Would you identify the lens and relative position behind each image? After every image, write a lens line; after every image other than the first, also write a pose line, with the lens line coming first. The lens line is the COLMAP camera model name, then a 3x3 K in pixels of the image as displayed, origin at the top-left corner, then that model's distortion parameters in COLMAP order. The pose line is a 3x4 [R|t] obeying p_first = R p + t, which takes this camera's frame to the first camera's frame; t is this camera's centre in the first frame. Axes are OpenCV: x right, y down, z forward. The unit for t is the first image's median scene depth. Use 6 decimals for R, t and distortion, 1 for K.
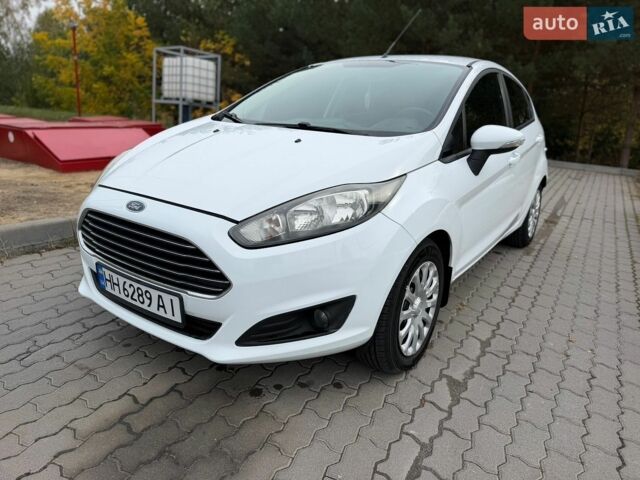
lens RADIAL K [[459.5, 0, 320.1], [0, 459.5, 240.9], [0, 0, 1]] dist [0.006901, -0.013971]
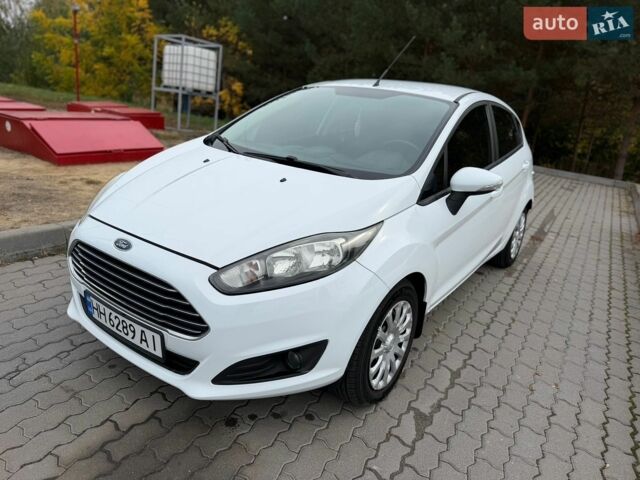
lens RADIAL K [[459.5, 0, 319.7], [0, 459.5, 241.8], [0, 0, 1]] dist [0.006901, -0.013971]
pose [[0.999007, 0.043886, 0.007748, 0.029934], [-0.044089, 0.998625, 0.028374, -0.099305], [-0.006492, -0.028688, 0.999567, -0.039383]]
